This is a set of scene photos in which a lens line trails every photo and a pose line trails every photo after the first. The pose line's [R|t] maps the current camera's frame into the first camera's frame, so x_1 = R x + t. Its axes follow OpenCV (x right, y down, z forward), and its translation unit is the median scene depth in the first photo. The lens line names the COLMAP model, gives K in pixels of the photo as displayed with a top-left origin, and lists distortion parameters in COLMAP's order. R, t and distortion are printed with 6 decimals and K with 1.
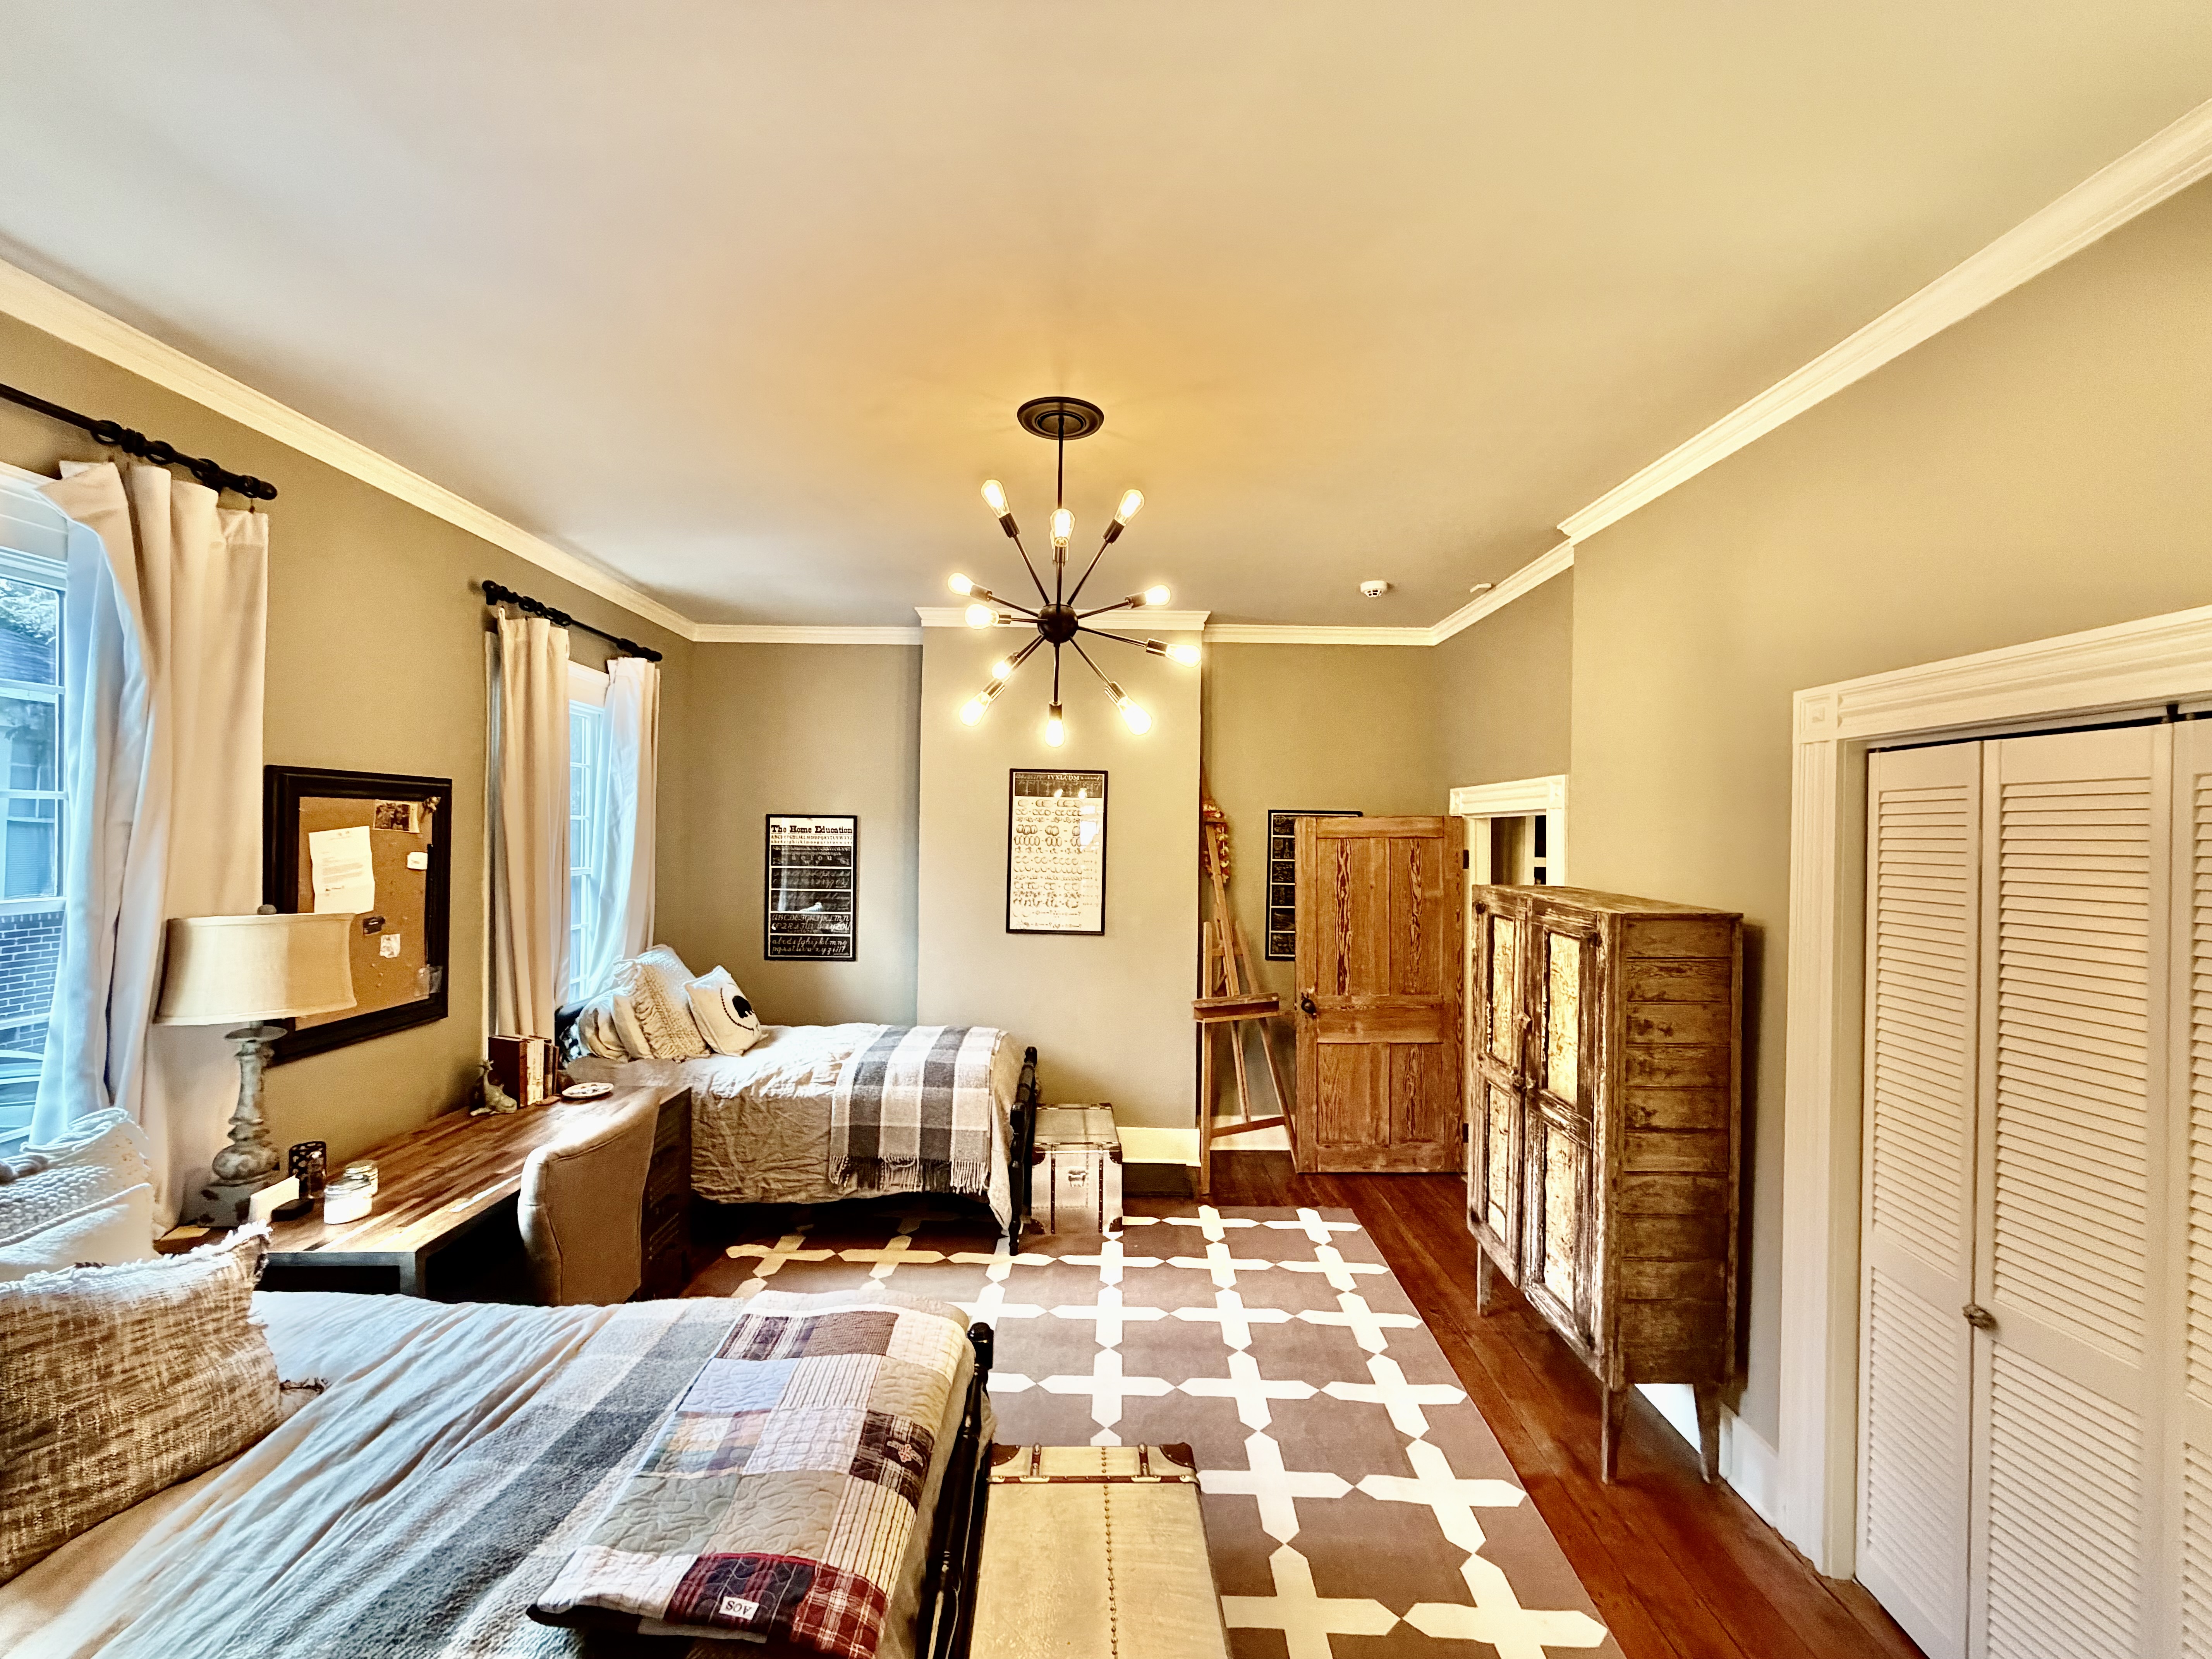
lens RADIAL K [[896.4, 0, 1136.3], [0, 896.4, 829.2], [0, 0, 1]] dist [-0.002630, 0.000000]
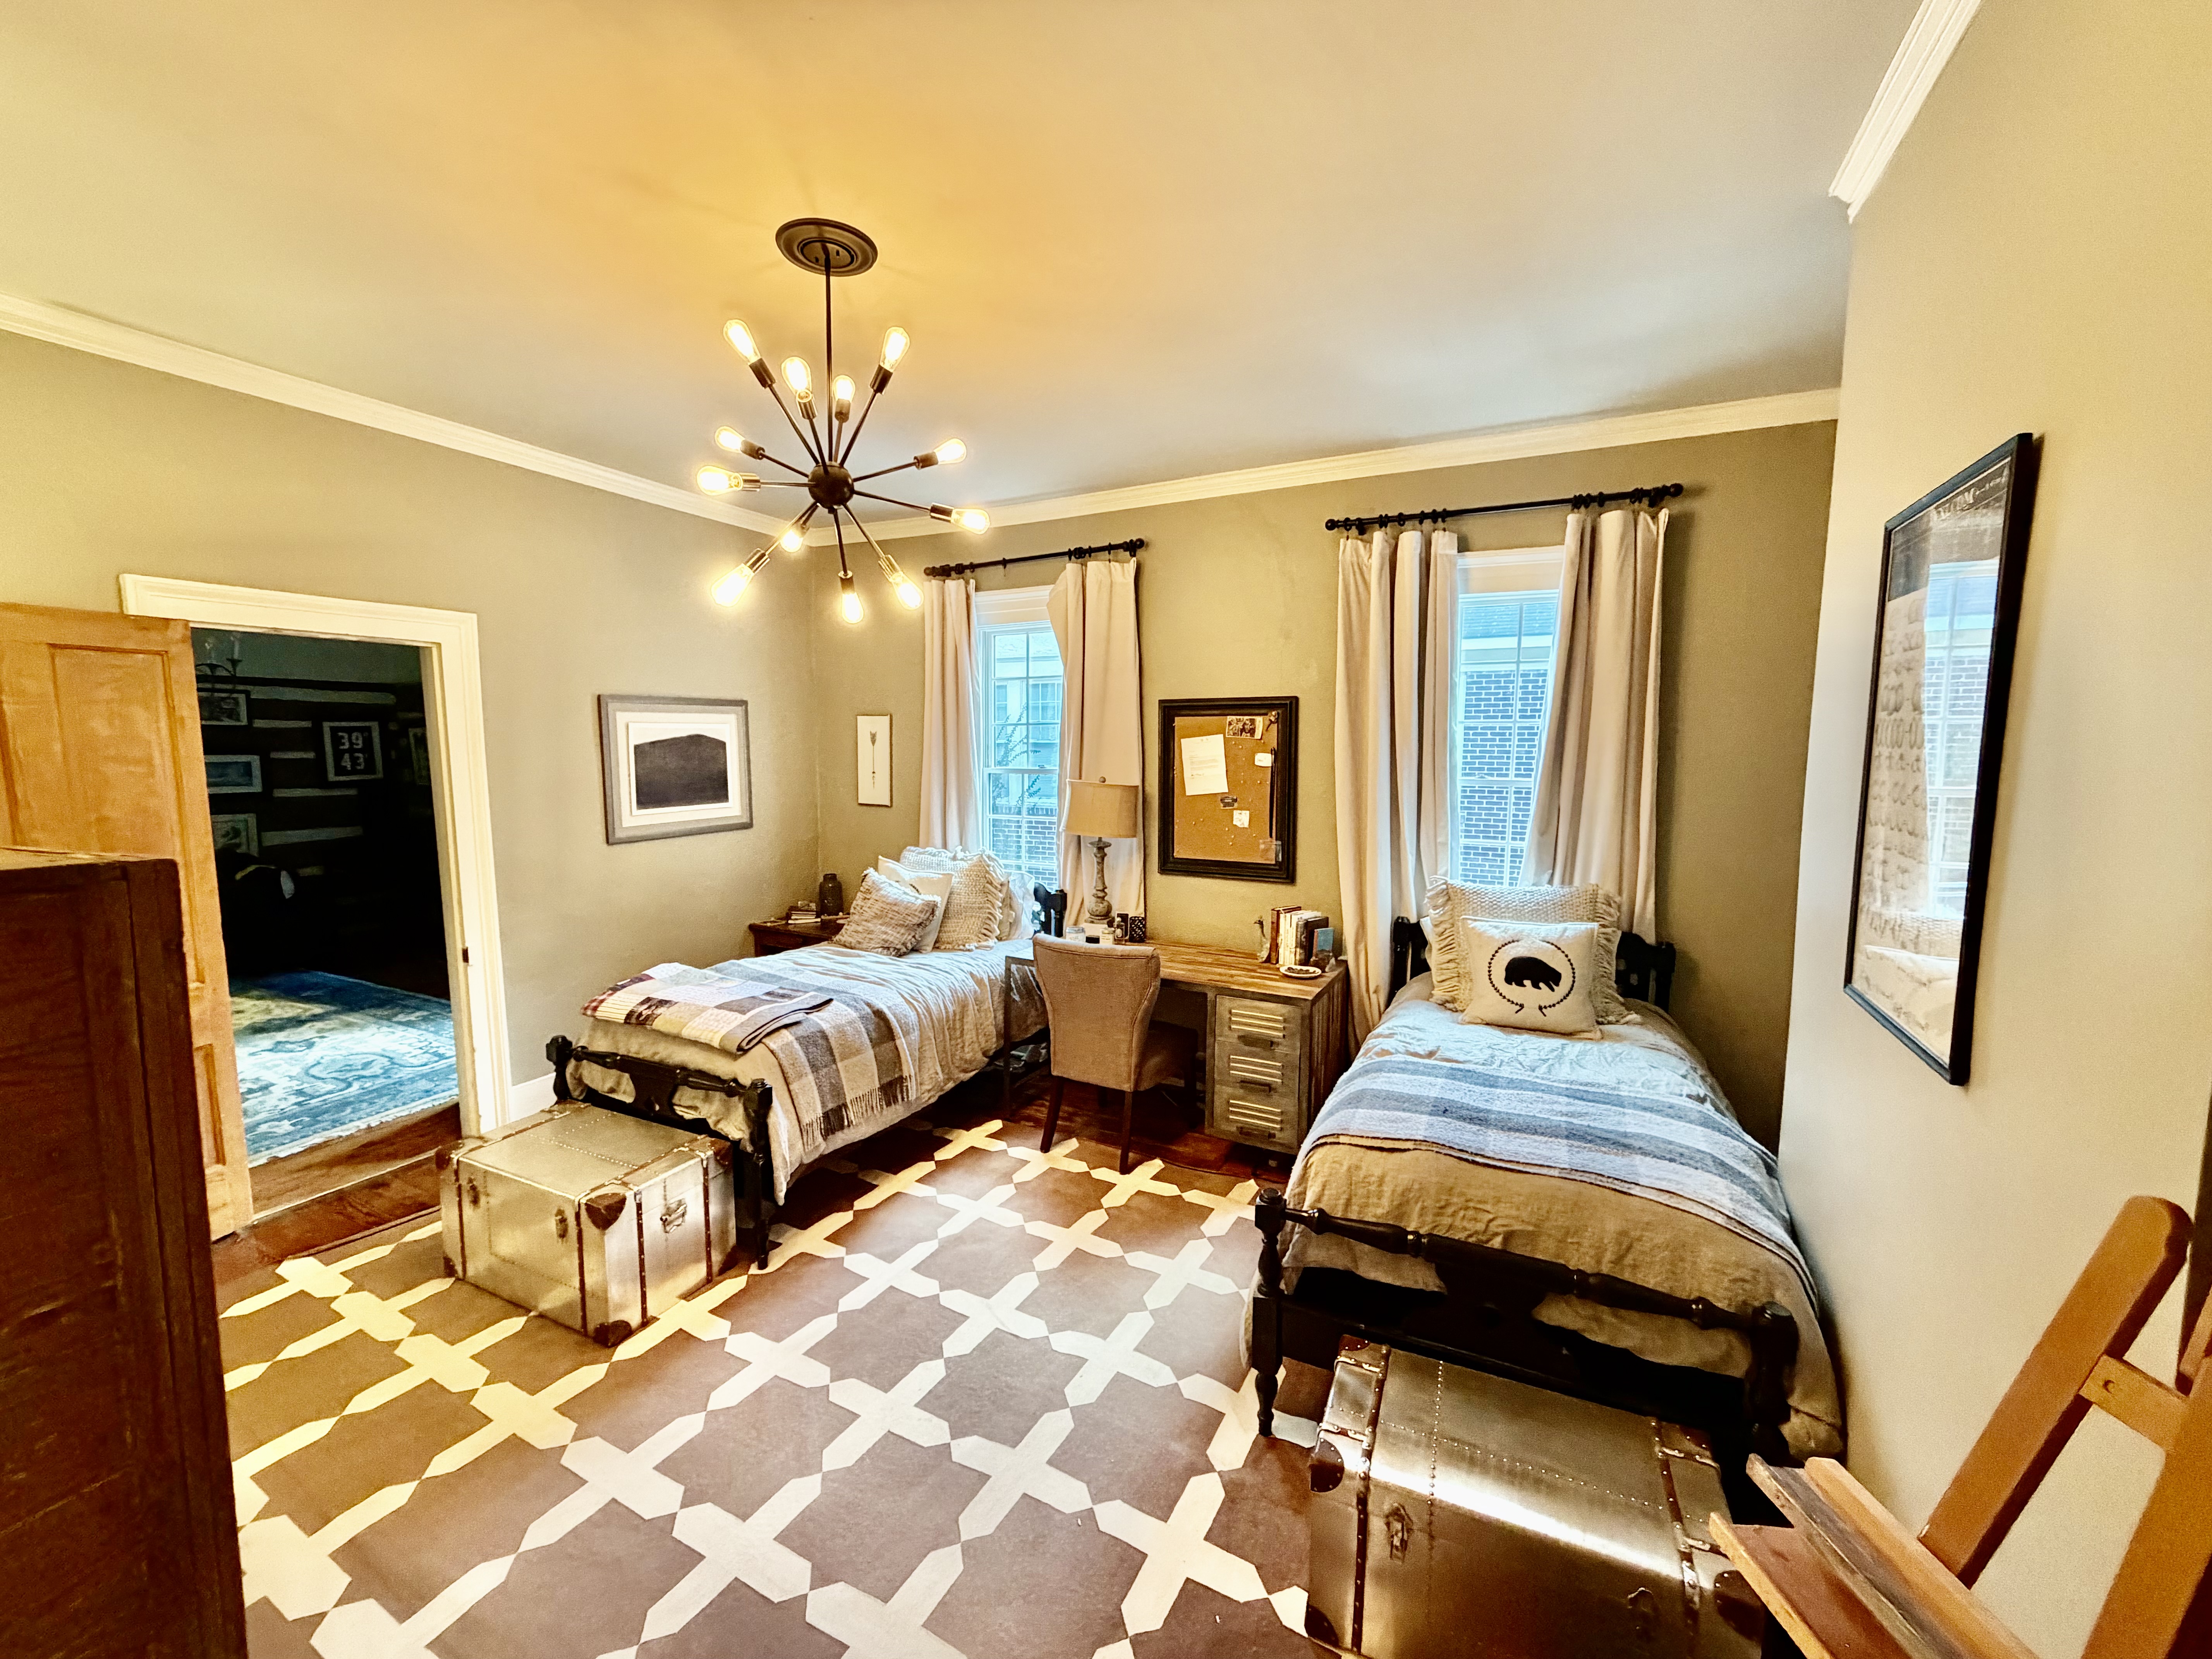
lens RADIAL K [[867.0, 0, 1075.2], [0, 867.0, 834.1], [0, 0, 1]] dist [-0.004530, -0.000643]
pose [[-0.505895, 0.072984, -0.859502, 0.543273], [-0.008356, 0.995953, 0.089489, 0.036289], [0.862554, 0.052455, -0.503238, 1.604705]]
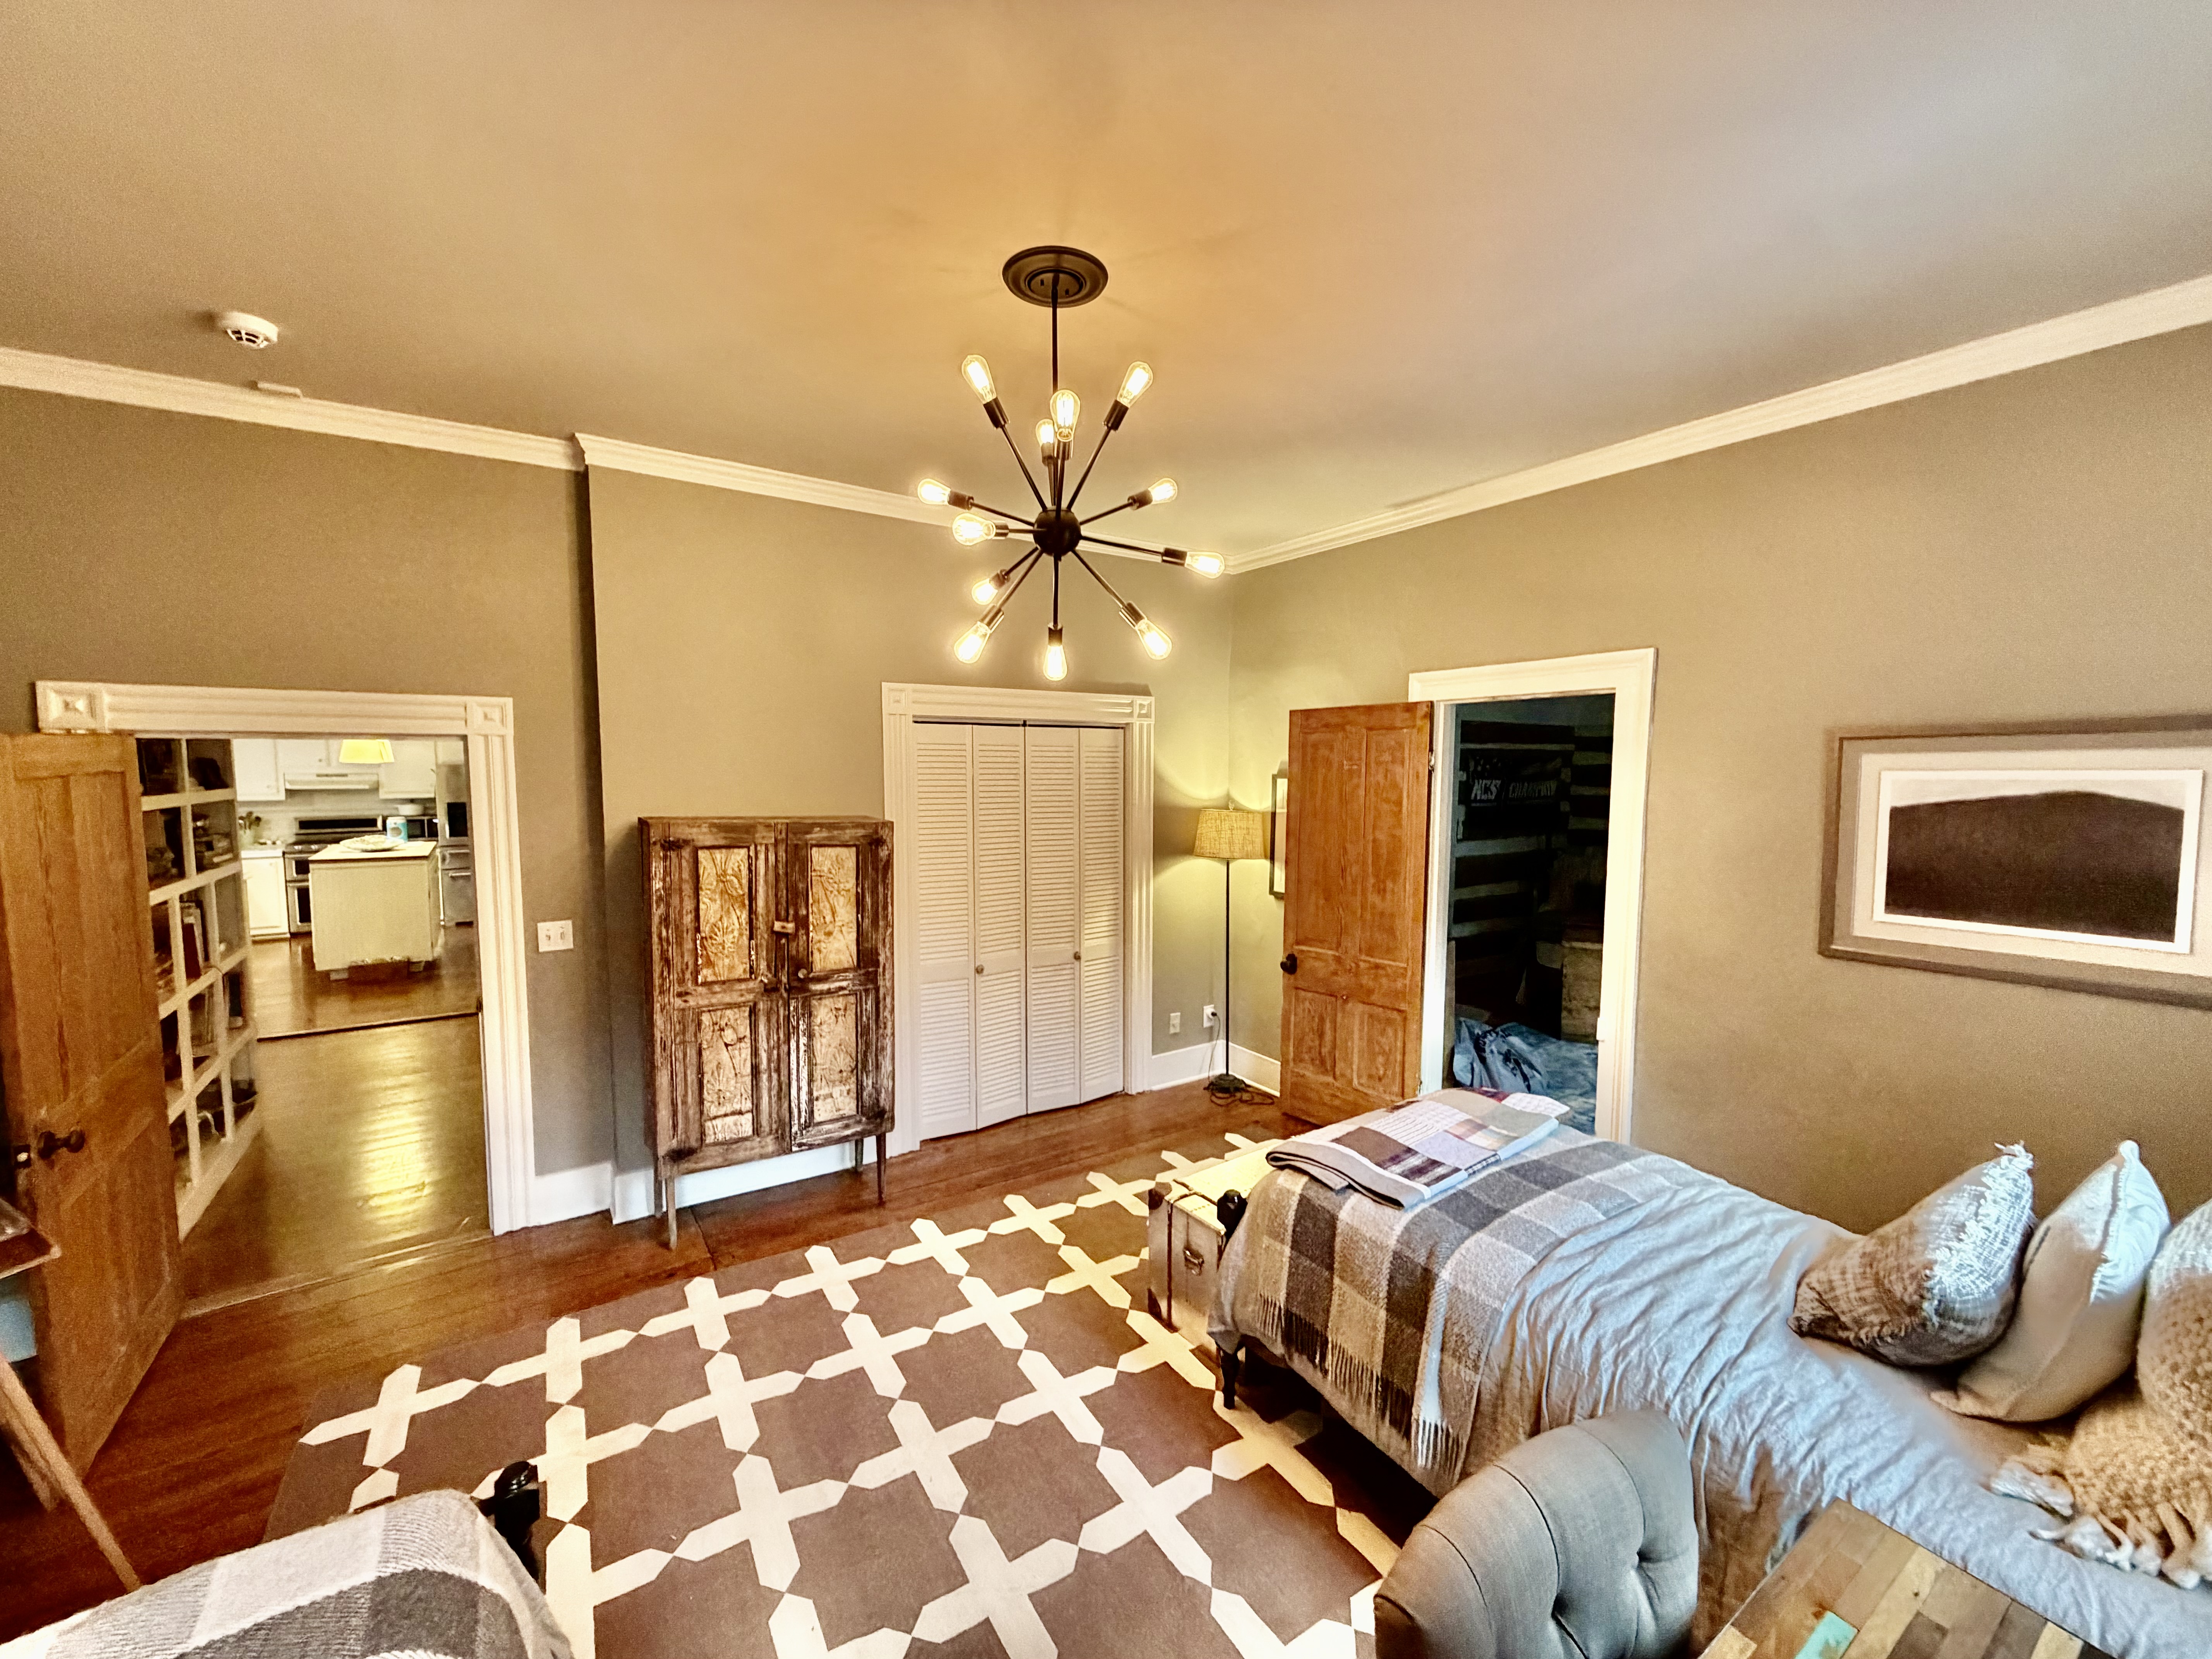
lens RADIAL K [[867.0, 0, 1075.2], [0, 867.0, 834.1], [0, 0, 1]] dist [-0.004530, -0.000643]
pose [[-0.517080, -0.086627, 0.851542, -0.780370], [-0.016811, 0.995701, 0.091085, -0.019779], [-0.855772, 0.032783, -0.516313, 1.359121]]
